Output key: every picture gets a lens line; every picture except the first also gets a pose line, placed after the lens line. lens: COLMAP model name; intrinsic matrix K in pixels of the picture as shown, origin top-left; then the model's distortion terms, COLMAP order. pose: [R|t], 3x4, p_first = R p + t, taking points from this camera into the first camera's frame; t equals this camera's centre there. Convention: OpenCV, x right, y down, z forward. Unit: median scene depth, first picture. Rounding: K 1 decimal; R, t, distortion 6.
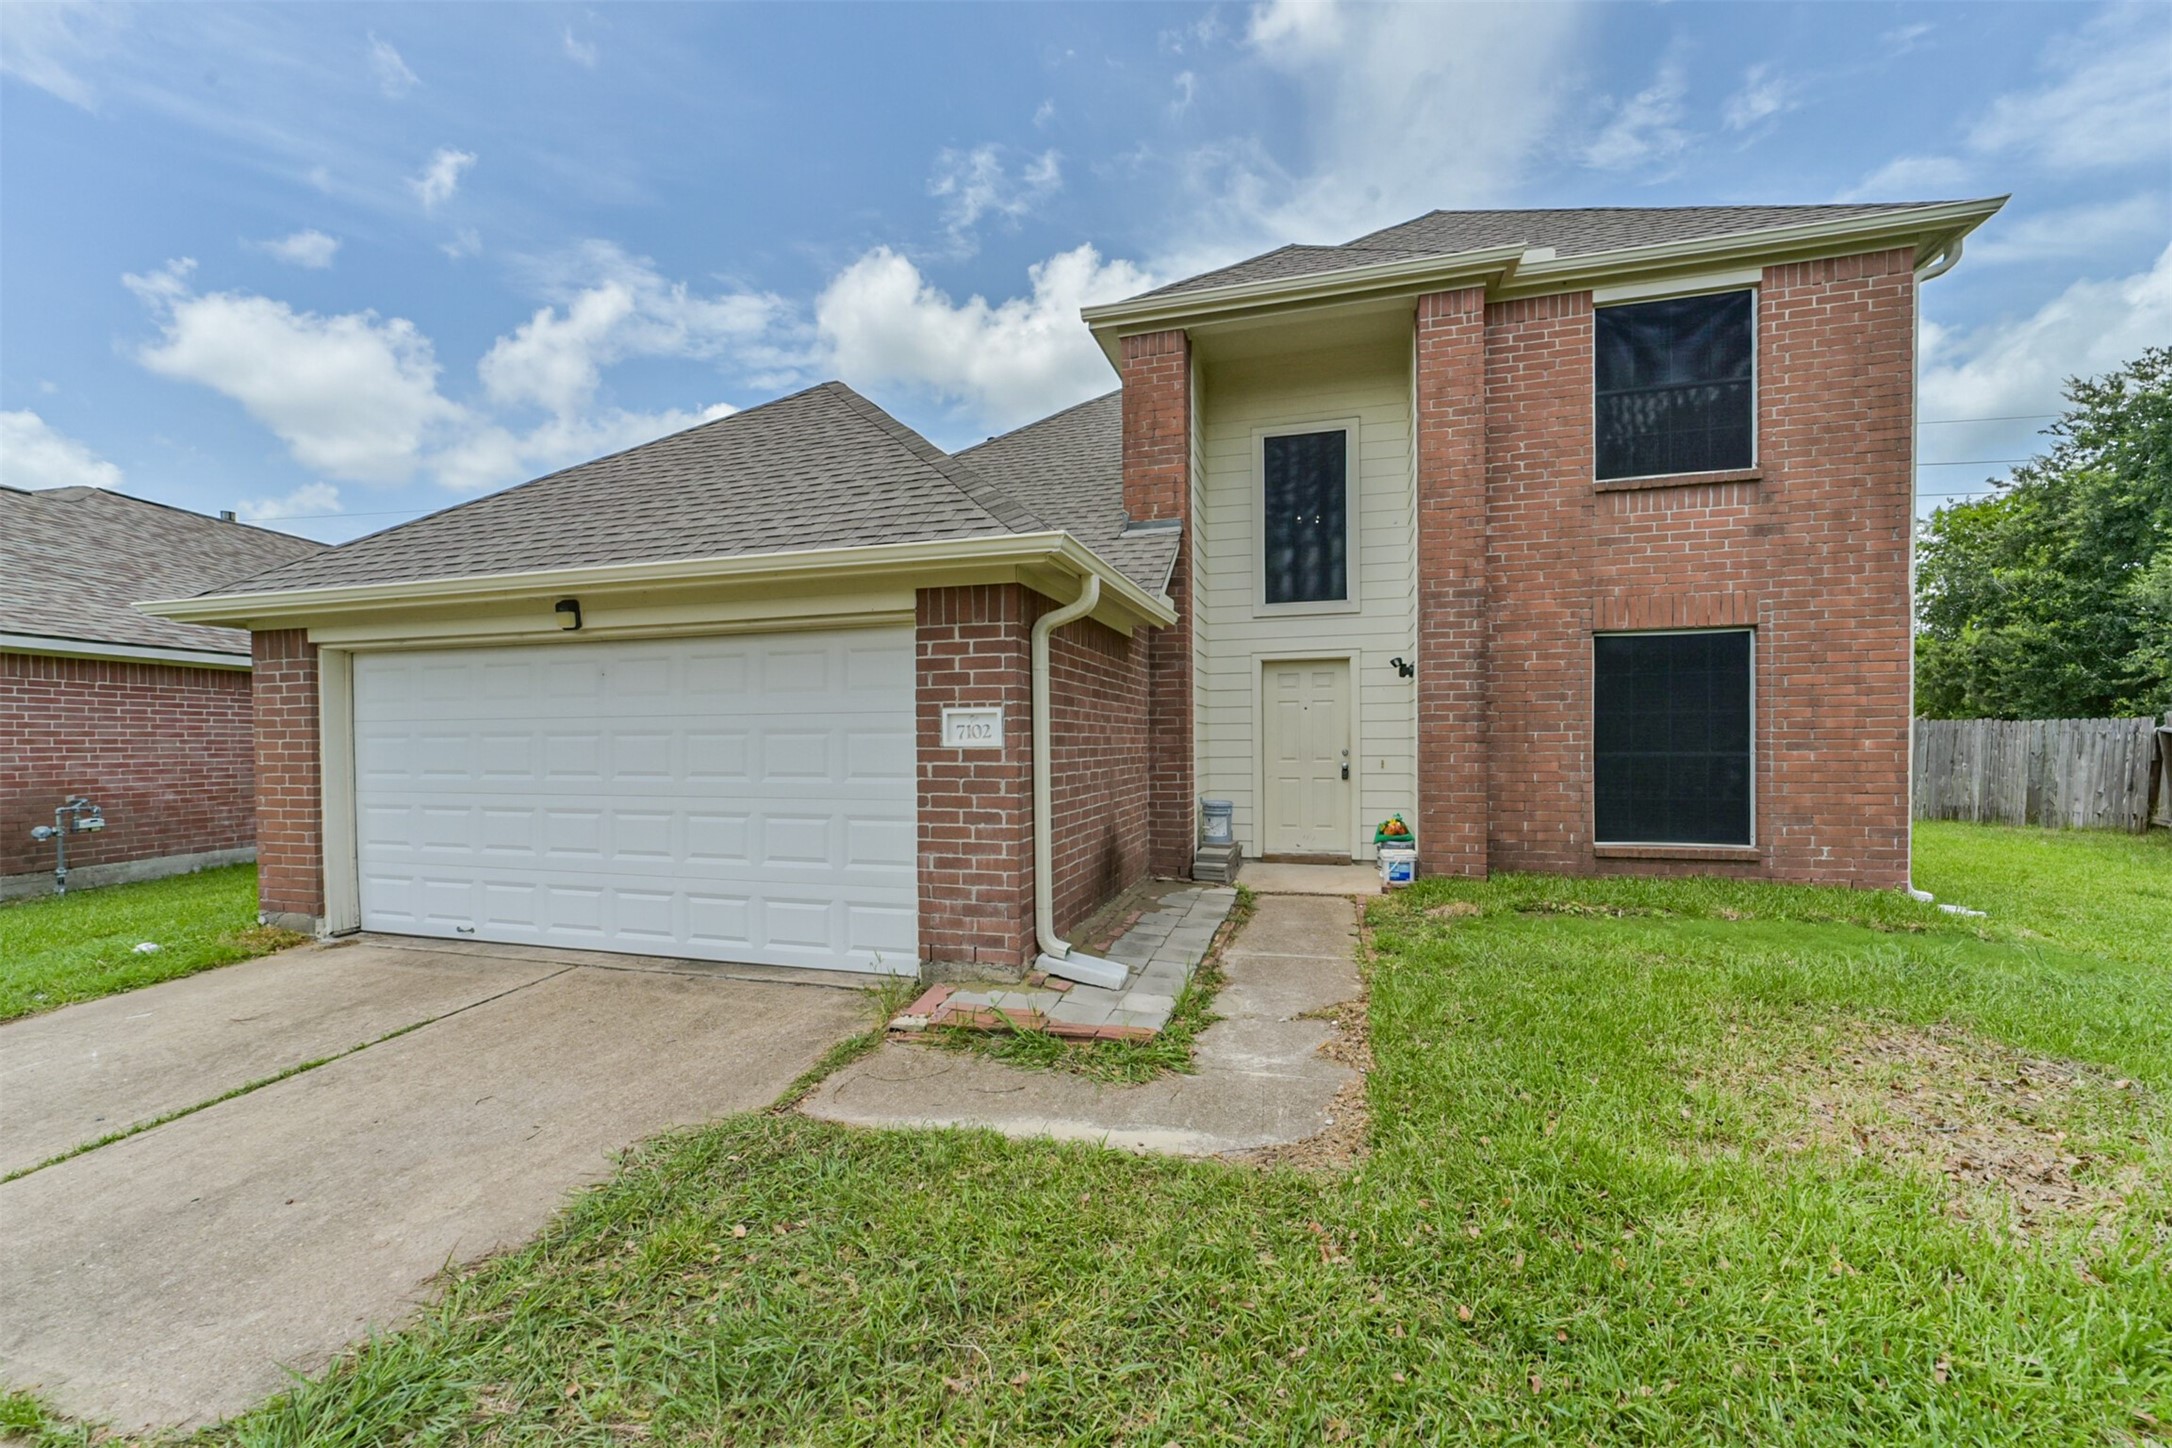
lens RADIAL K [[756.4, 0, 1121.4], [0, 756.4, 752.7], [0, 0, 1]] dist [-0.006977, 0.000135]
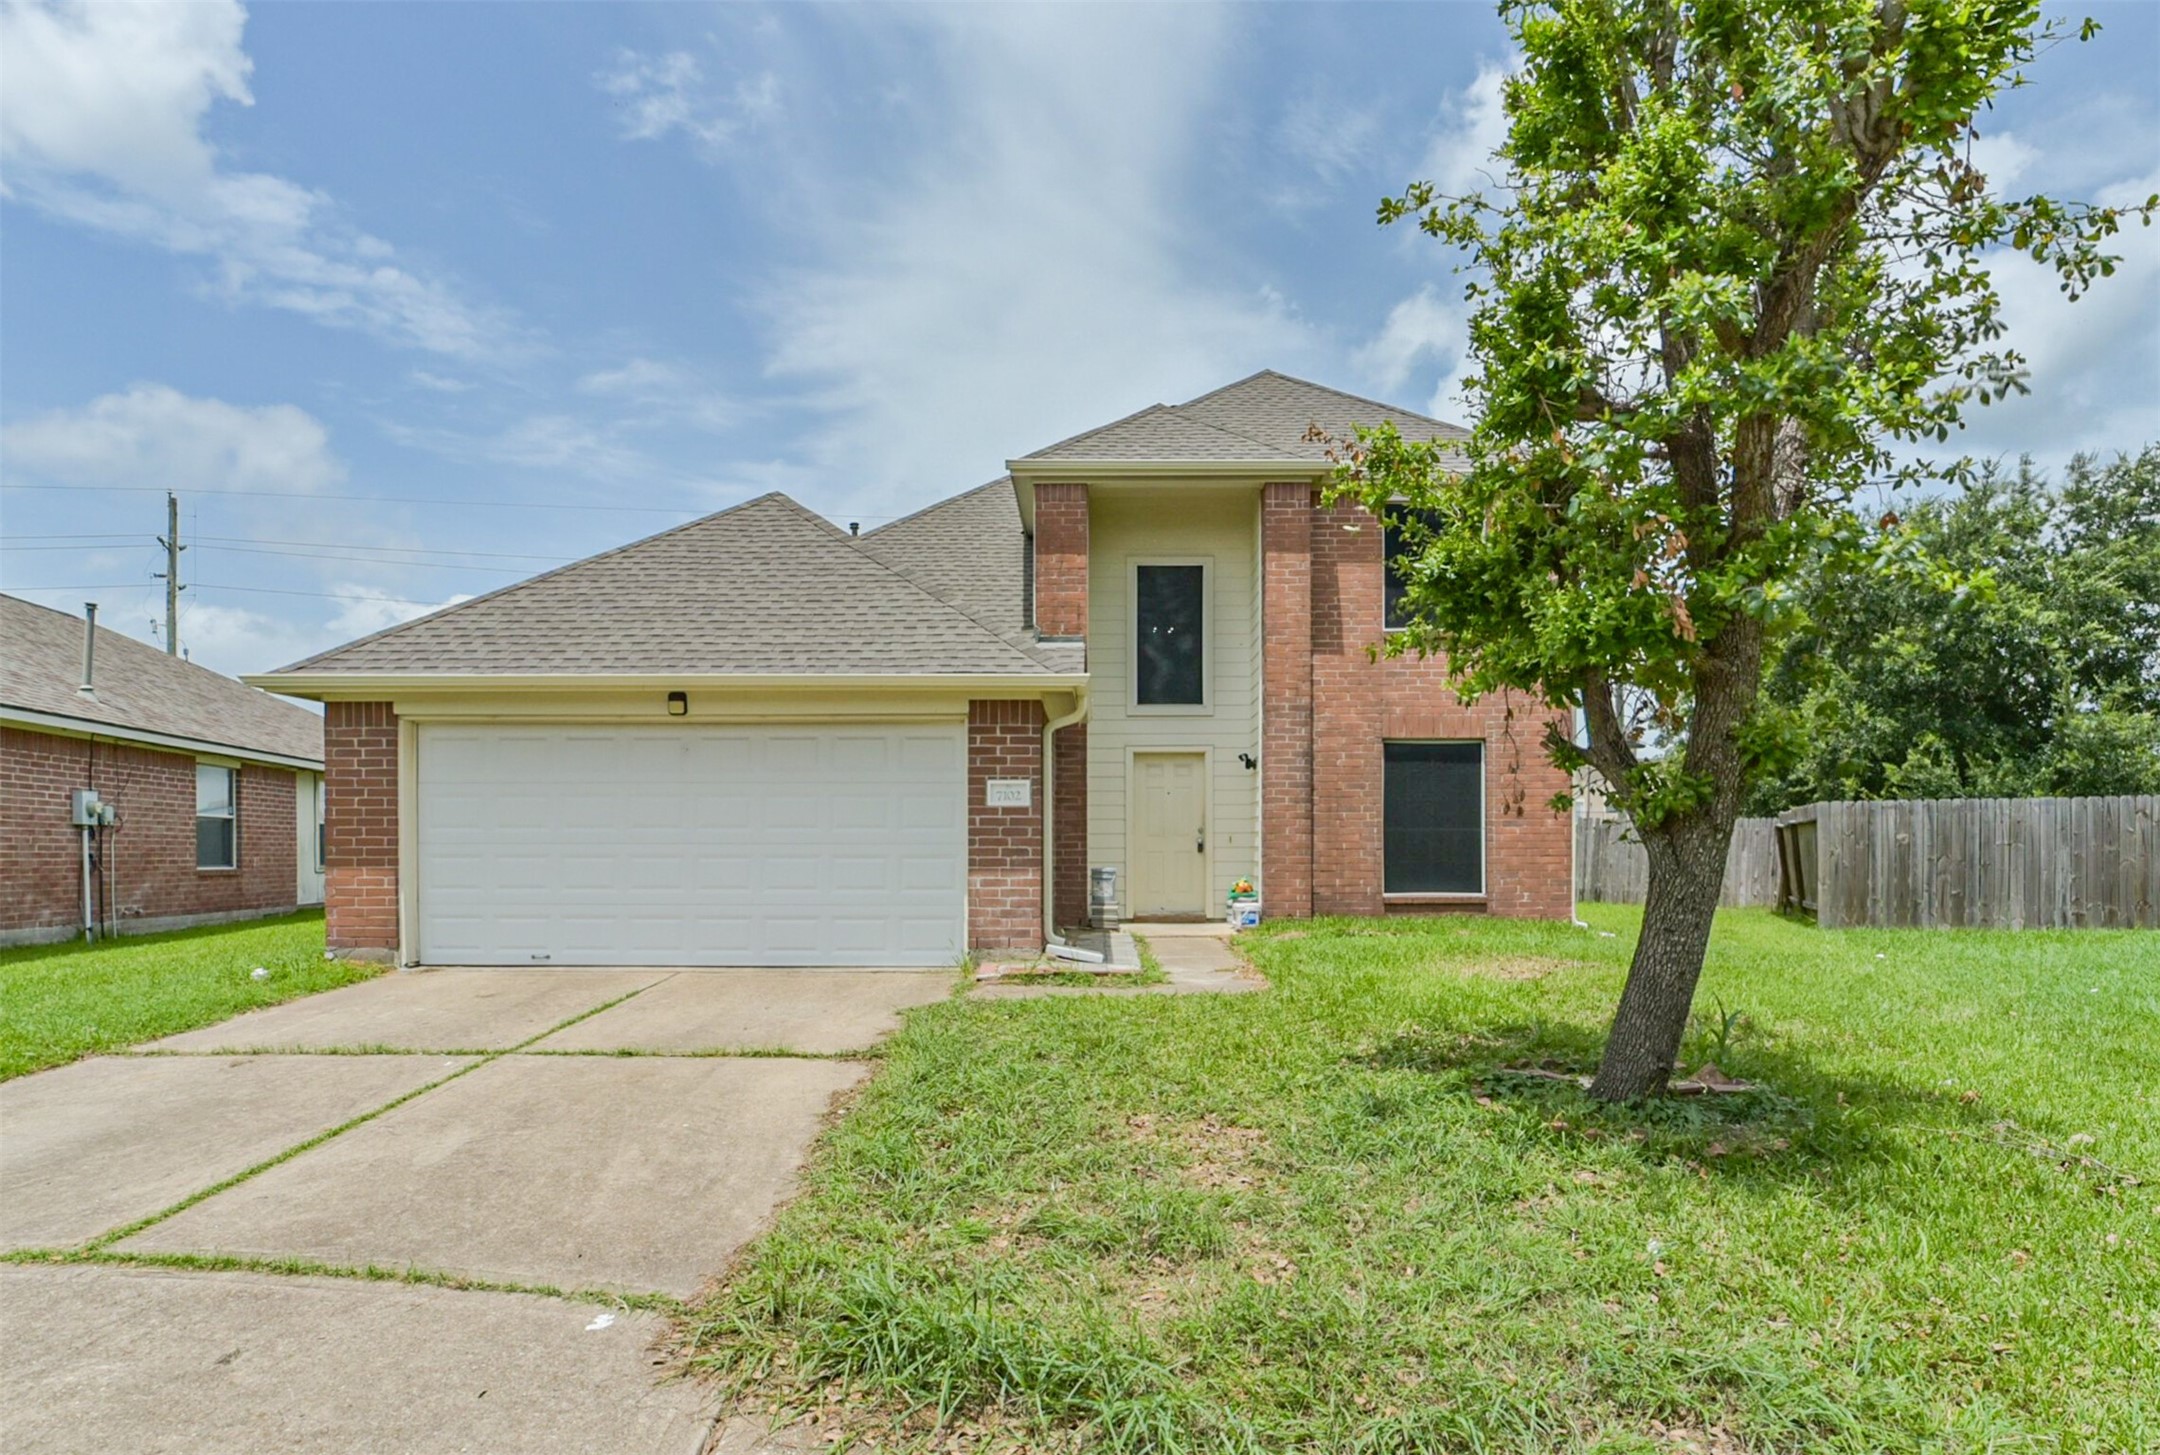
lens RADIAL K [[953.0, 0, 1094.5], [0, 953.0, 851.6], [0, 0, 1]] dist [-0.010927, -0.000193]
pose [[0.969628, 0.004989, 0.244533, -0.315288], [-0.002083, 0.999924, -0.012142, 0.068248], [-0.244575, 0.011264, 0.969565, -0.568203]]
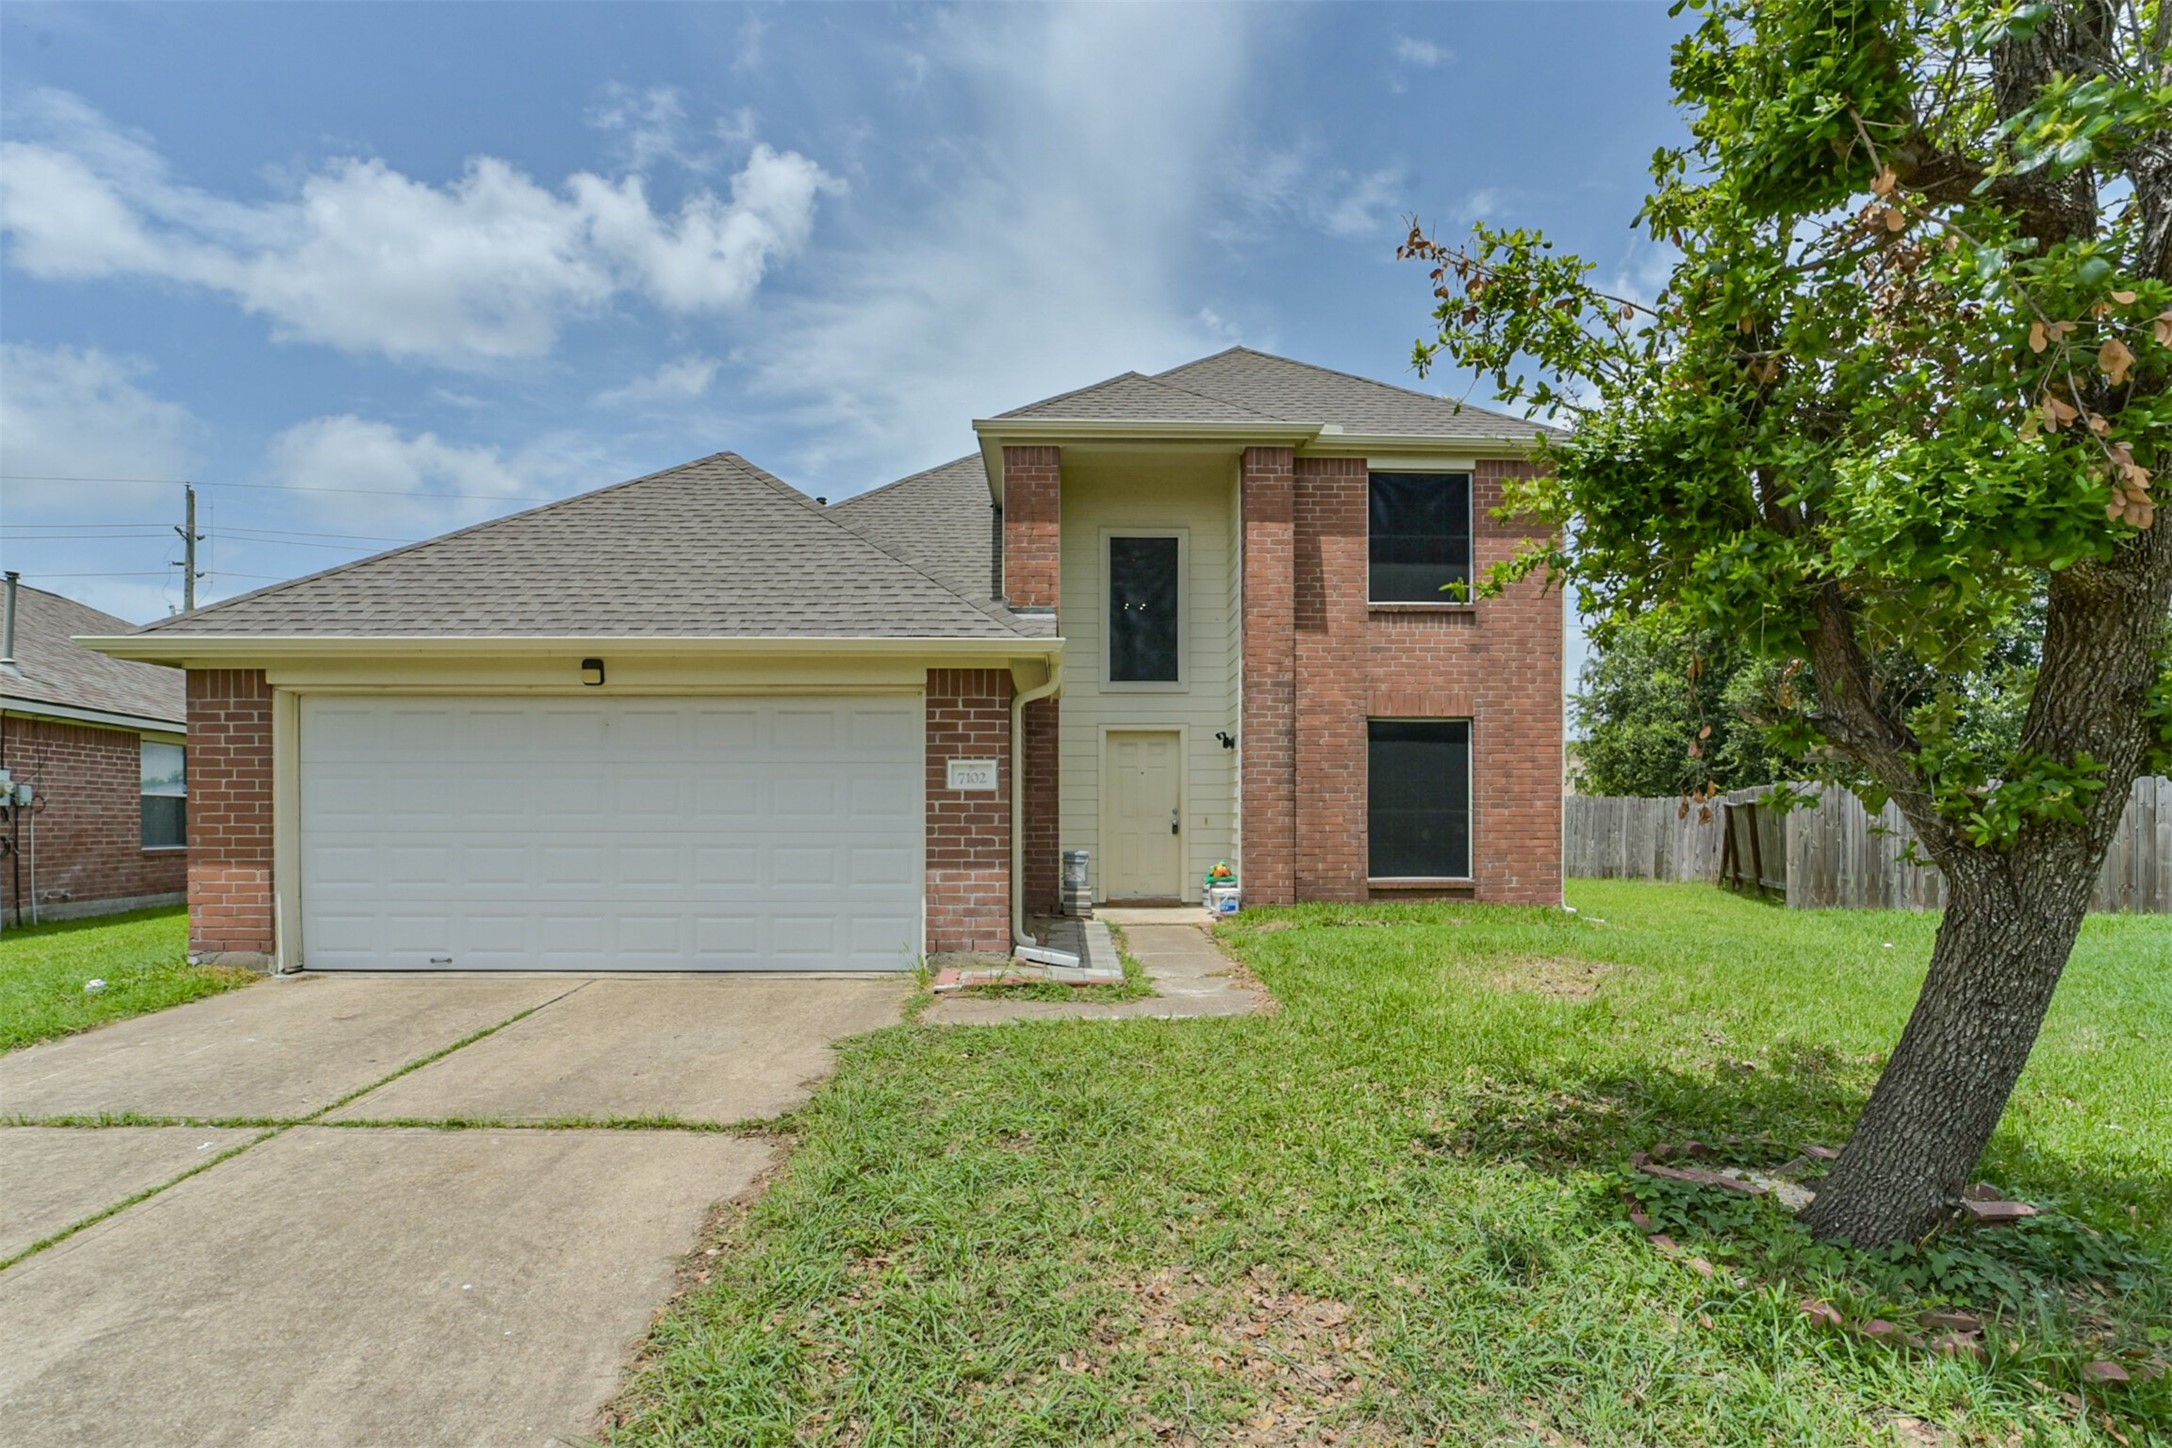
lens RADIAL K [[864.1, 0, 1074.8], [0, 864.1, 827.0], [0, 0, 1]] dist [-0.015513, 0.000413]
pose [[0.965492, 0.004205, 0.260398, -0.265619], [-0.002363, 0.999970, -0.007387, 0.044164], [-0.260421, 0.006517, 0.965473, -0.328097]]
